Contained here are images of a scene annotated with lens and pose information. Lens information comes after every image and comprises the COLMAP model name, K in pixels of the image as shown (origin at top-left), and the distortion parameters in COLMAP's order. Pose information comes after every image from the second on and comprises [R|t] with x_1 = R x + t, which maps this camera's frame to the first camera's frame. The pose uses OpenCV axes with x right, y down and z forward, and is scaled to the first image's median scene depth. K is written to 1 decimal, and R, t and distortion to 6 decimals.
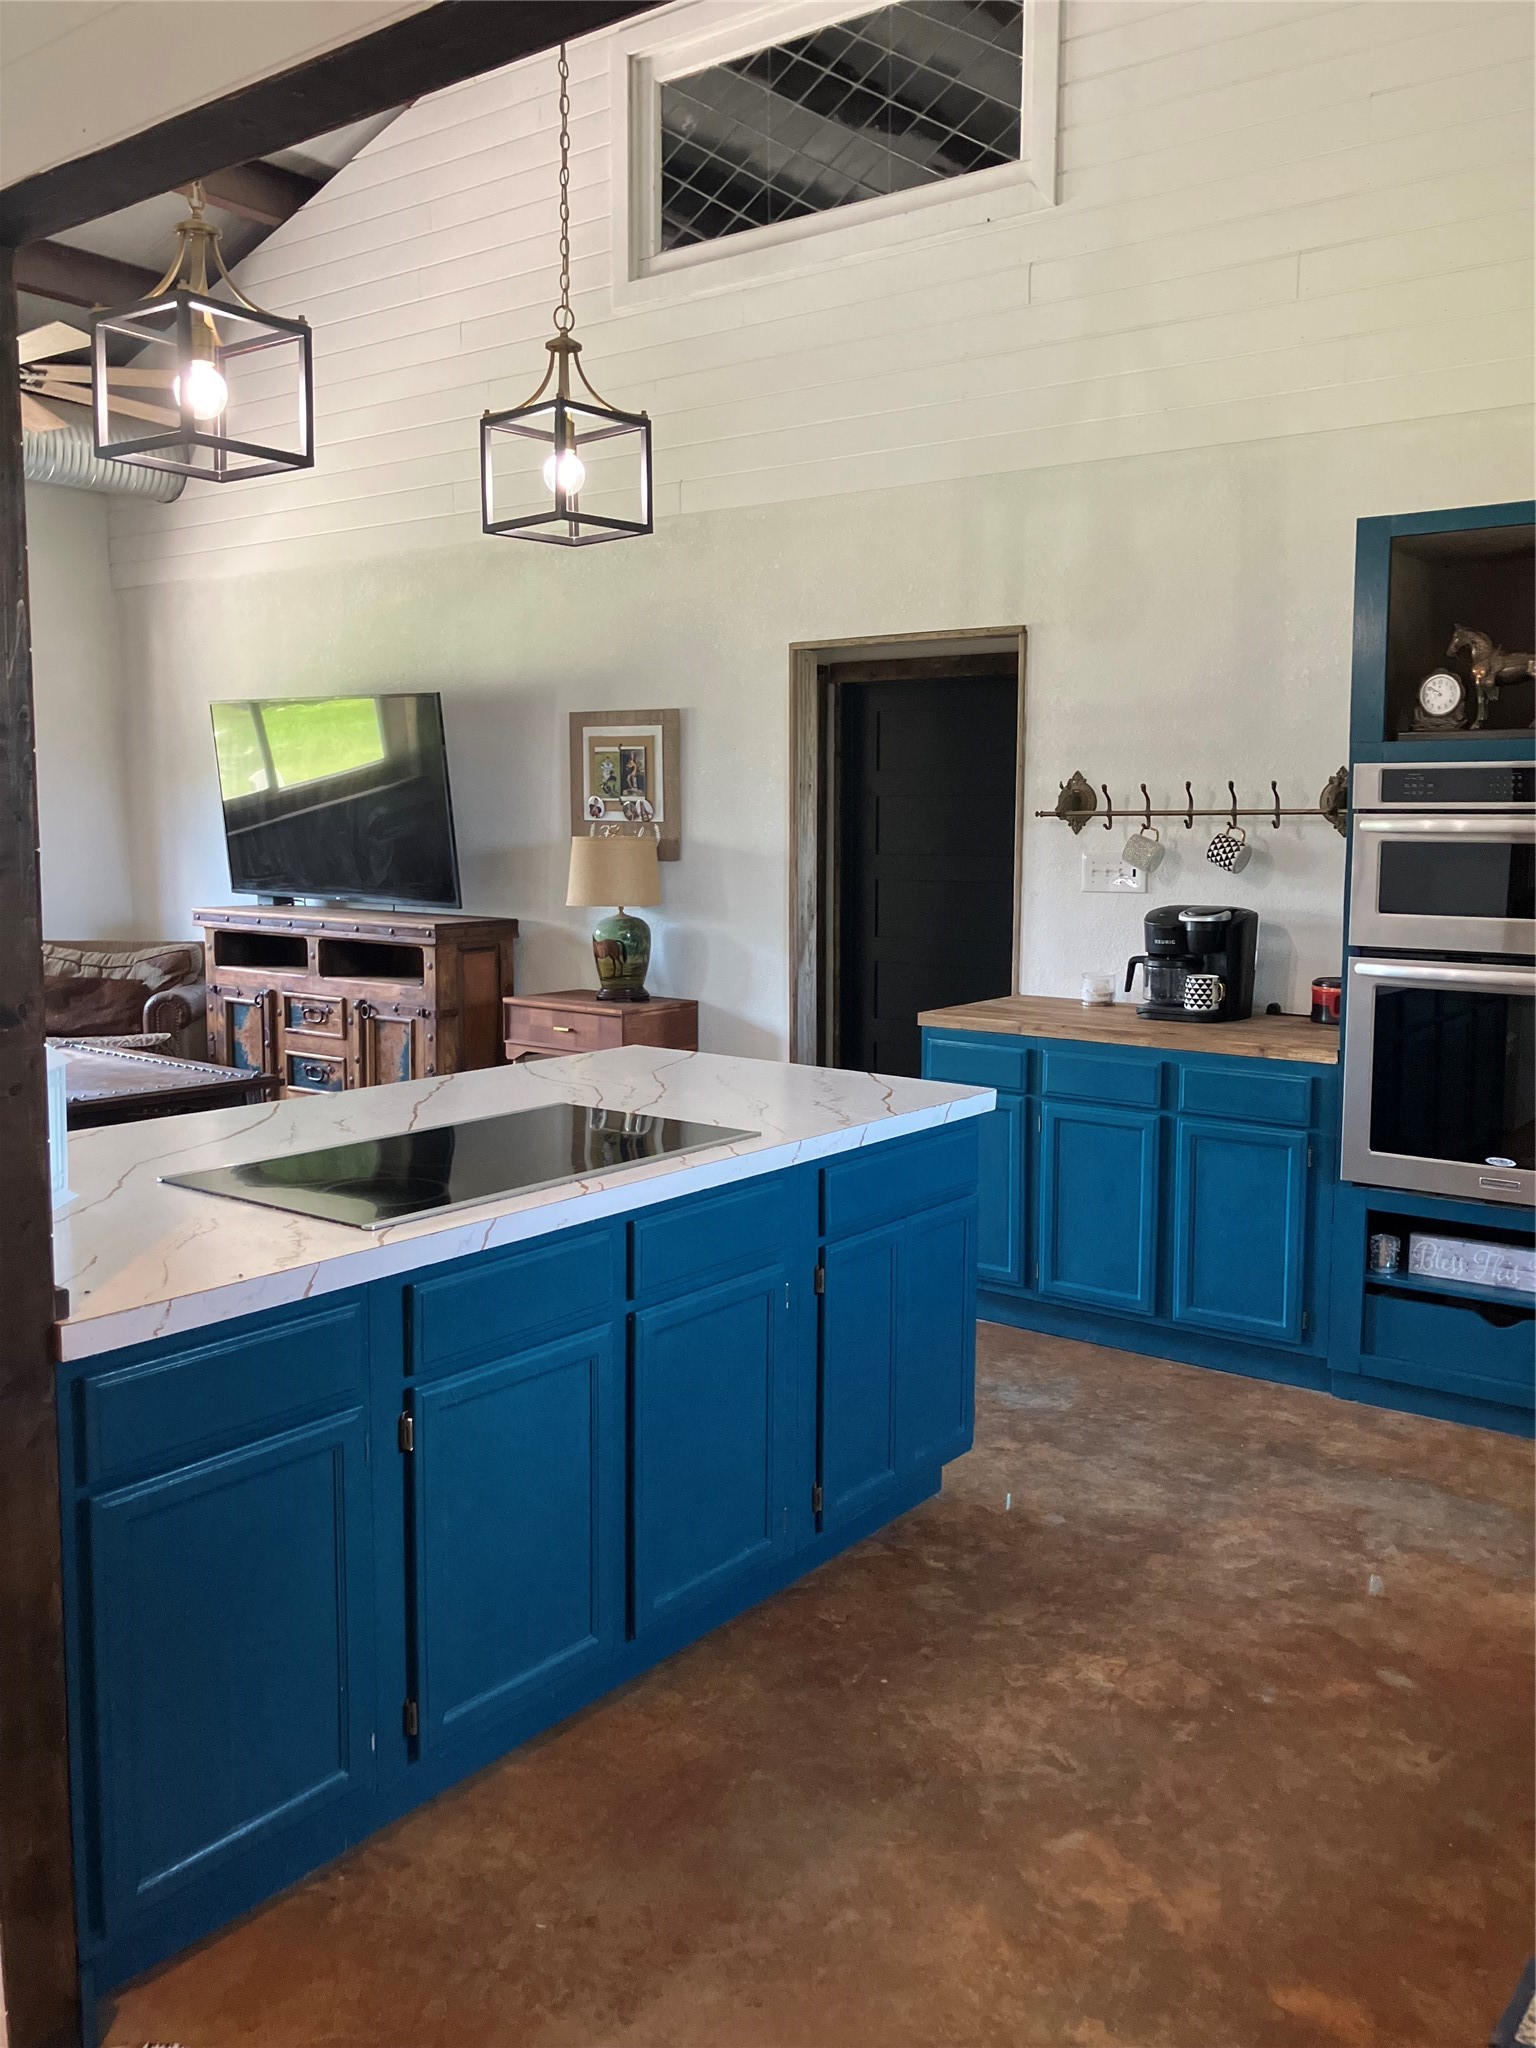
lens RADIAL K [[1674.5, 0, 768.4], [0, 1674.5, 962.6], [0, 0, 1]] dist [-0.001658, 0.008926]
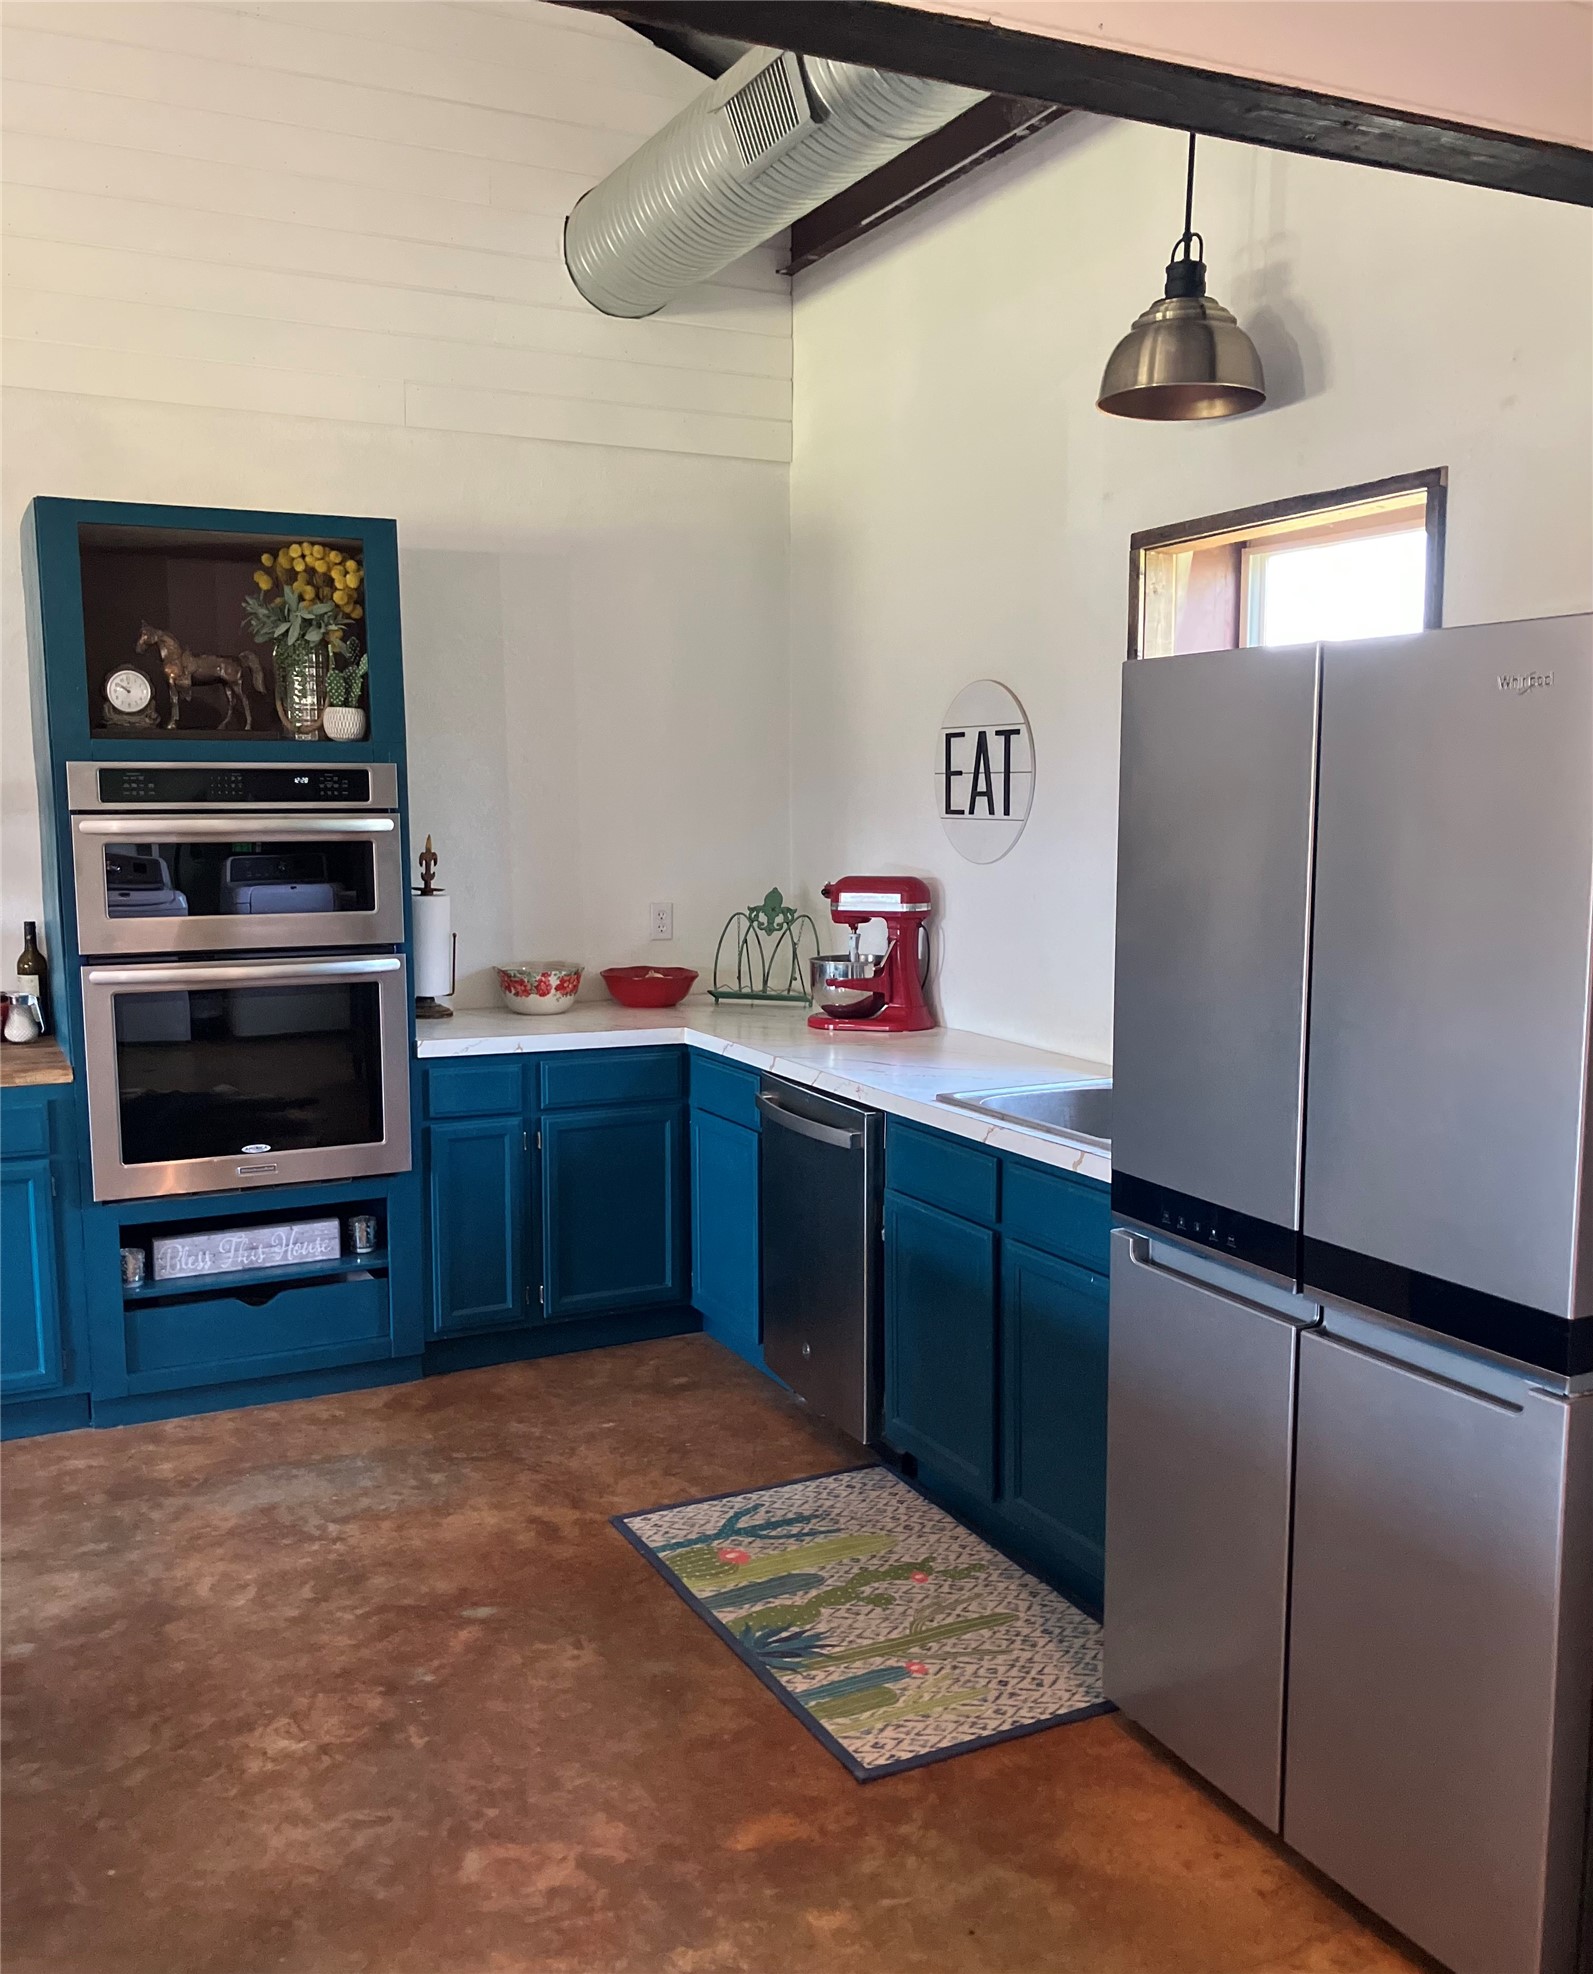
lens RADIAL K [[1760.2, 0, 796.5], [0, 1760.2, 987.0], [0, 0, 1]] dist [-0.119628, 0.140581]
pose [[0.435537, -0.106993, 0.893789, -0.385882], [0.086229, 0.993304, 0.076887, -0.035636], [-0.896031, 0.043583, 0.441847, 0.229732]]
